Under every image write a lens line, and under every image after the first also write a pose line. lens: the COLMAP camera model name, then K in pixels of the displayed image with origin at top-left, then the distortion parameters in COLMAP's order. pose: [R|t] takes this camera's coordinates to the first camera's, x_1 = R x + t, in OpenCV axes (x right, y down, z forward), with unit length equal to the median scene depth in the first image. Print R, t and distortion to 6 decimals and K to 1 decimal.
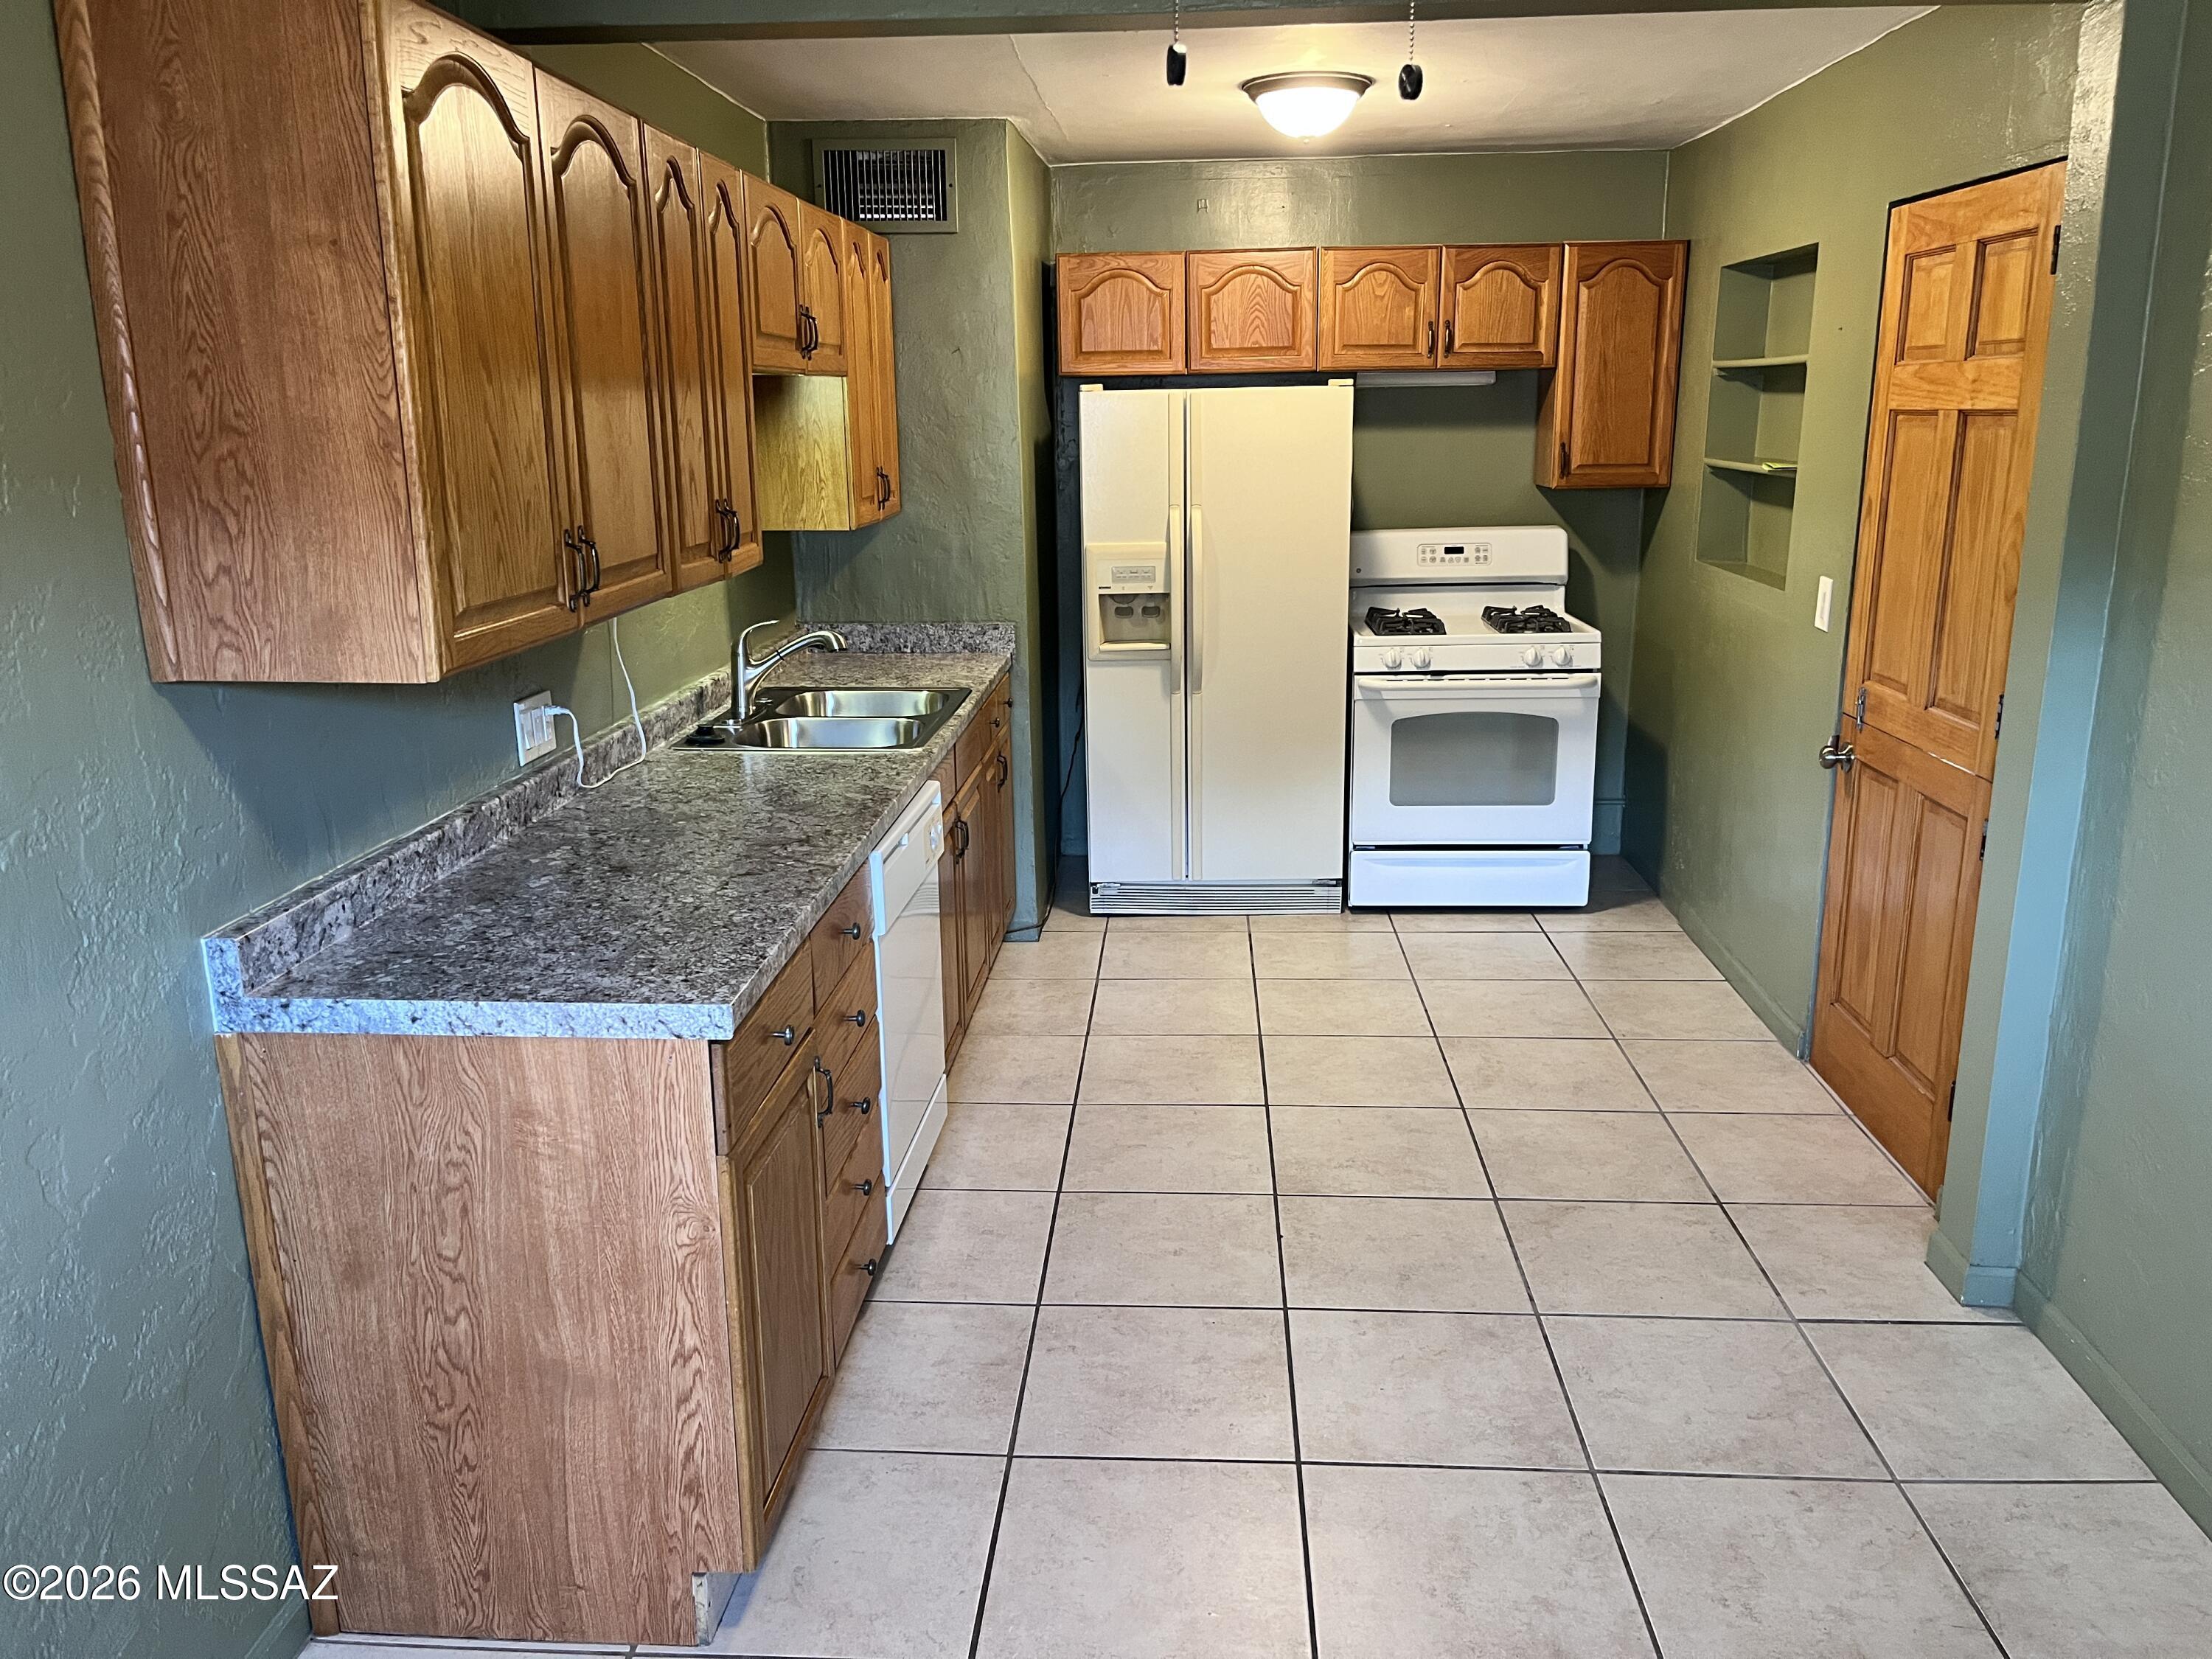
lens RADIAL K [[1679.9, 0, 1111.1], [0, 1679.9, 840.8], [0, 0, 1]] dist [0.073299, -0.155711]
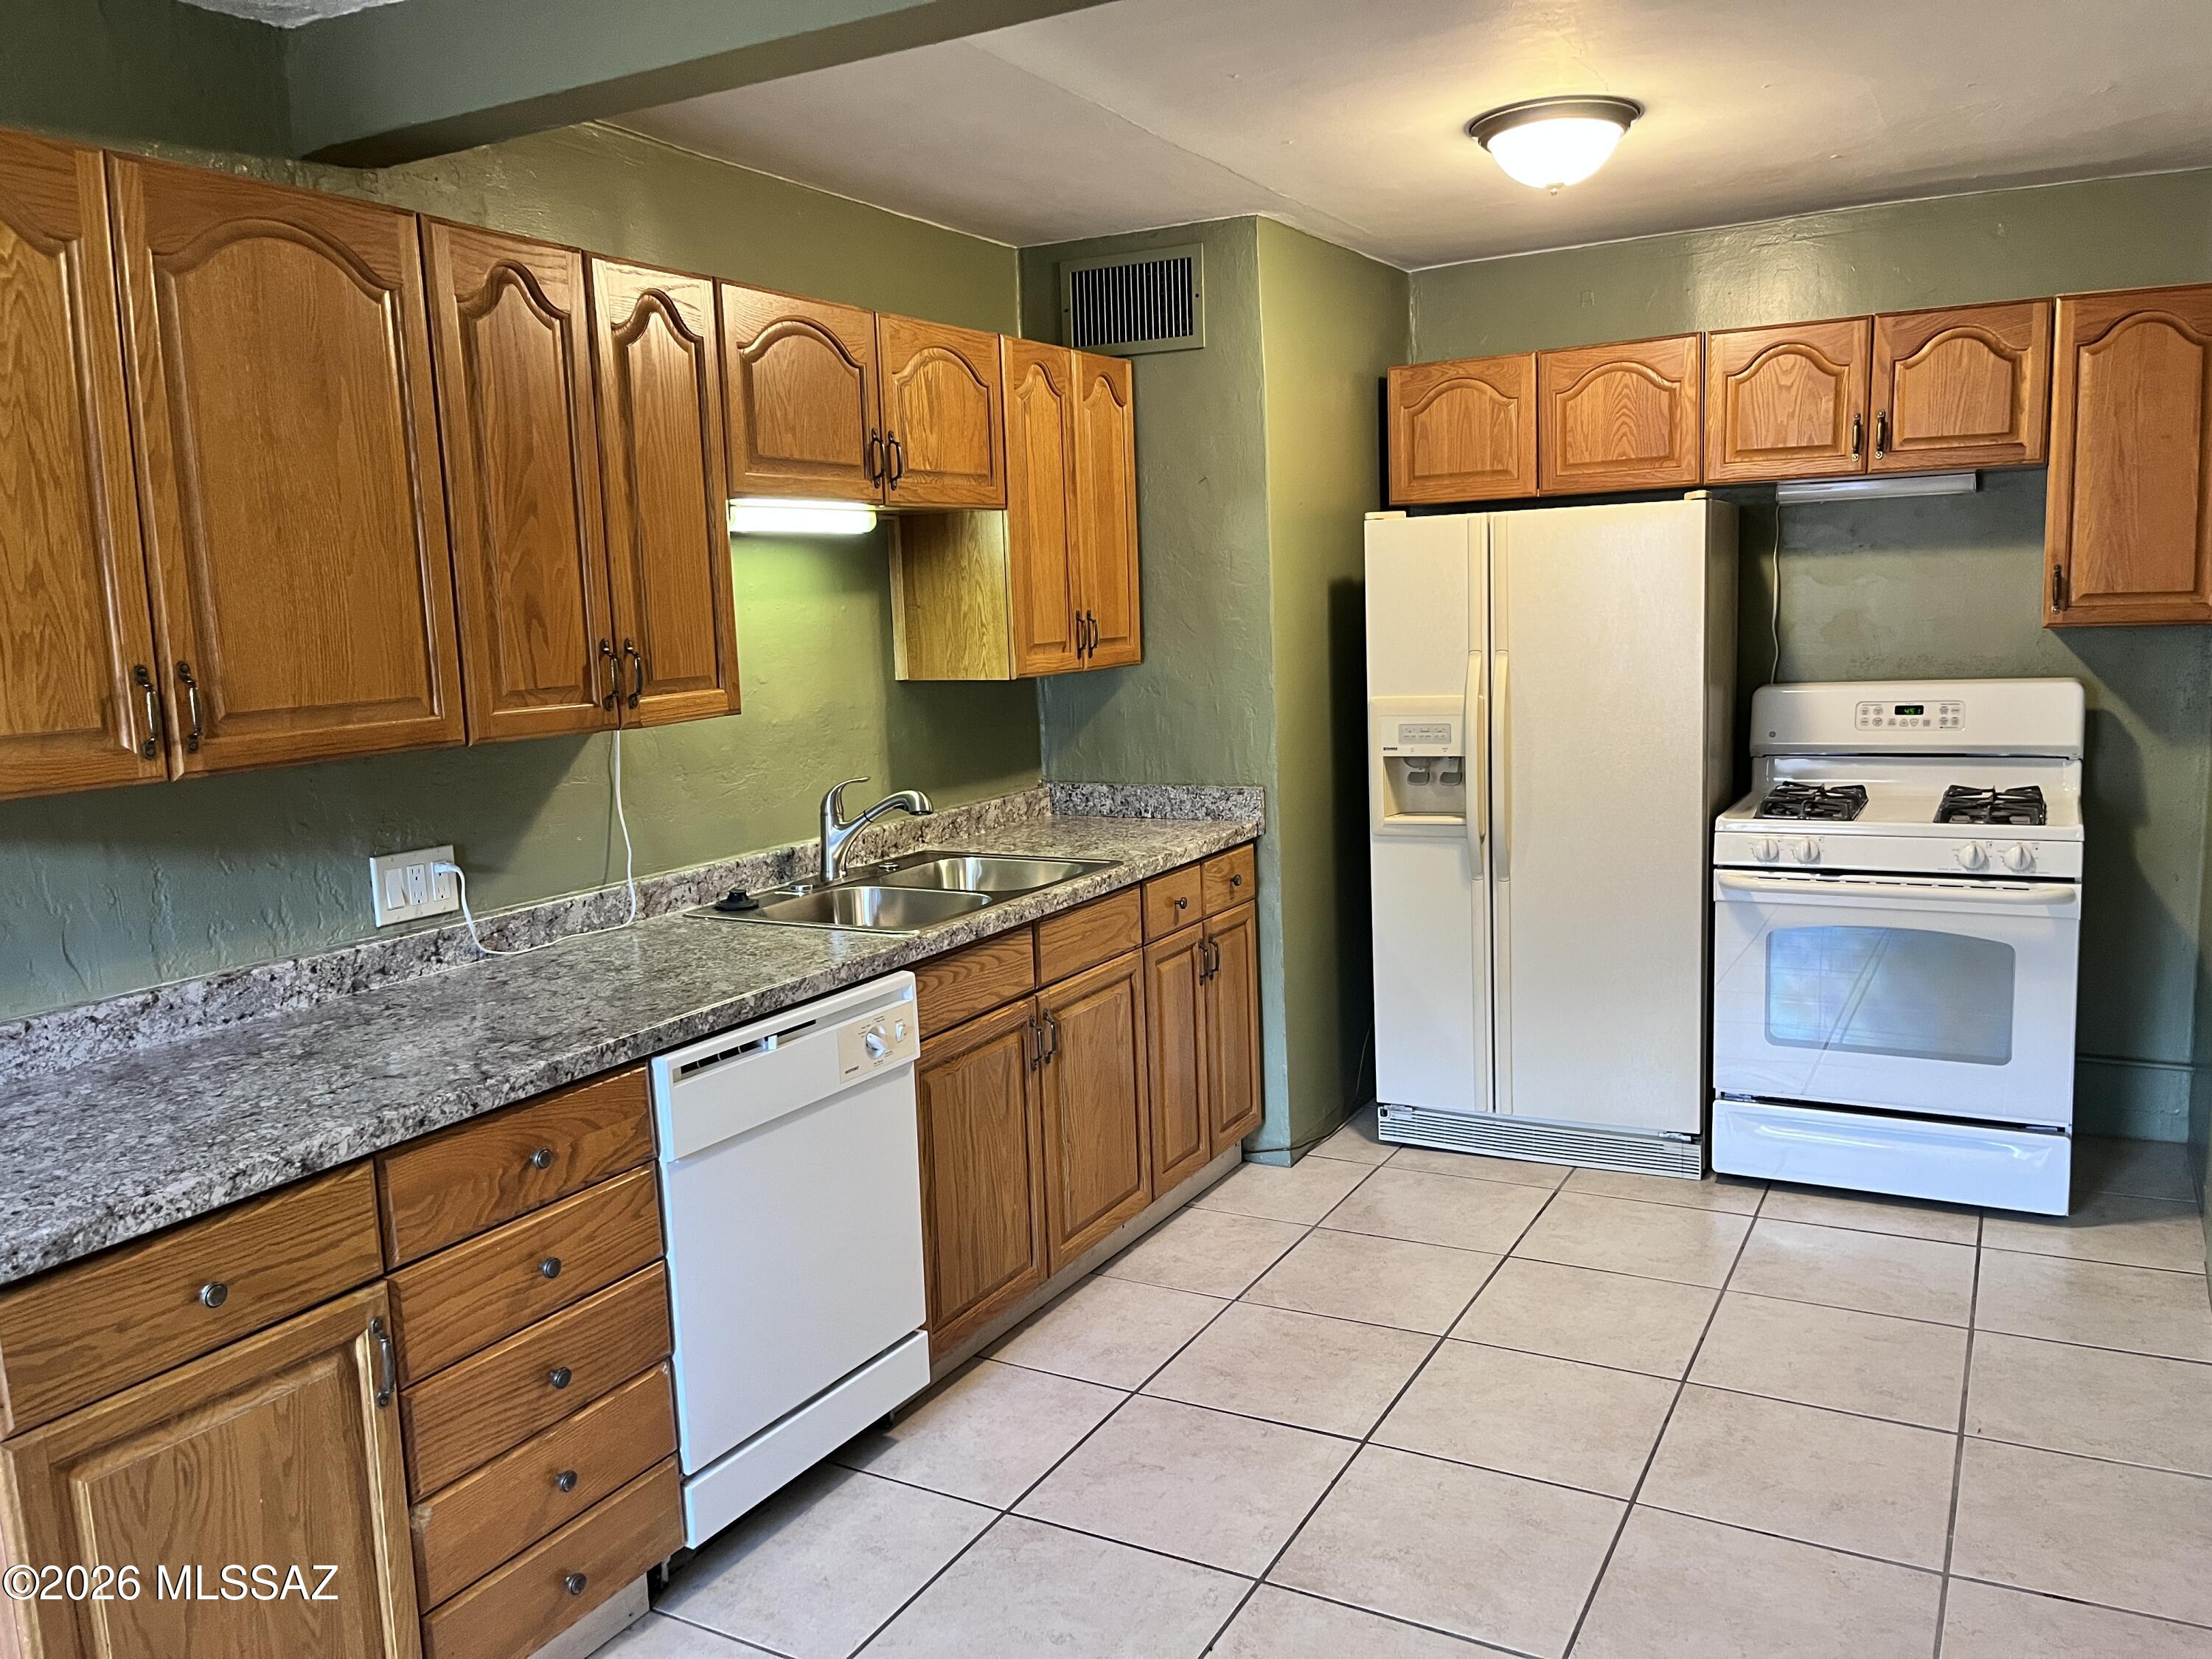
lens RADIAL K [[1691.5, 0, 1102.3], [0, 1691.5, 837.3], [0, 0, 1]] dist [0.048574, -0.045877]
pose [[0.901319, 0.042190, -0.431095, 0.224729], [-0.082871, 0.993657, -0.076019, -0.030702], [0.425154, 0.104243, 0.899098, 0.184999]]
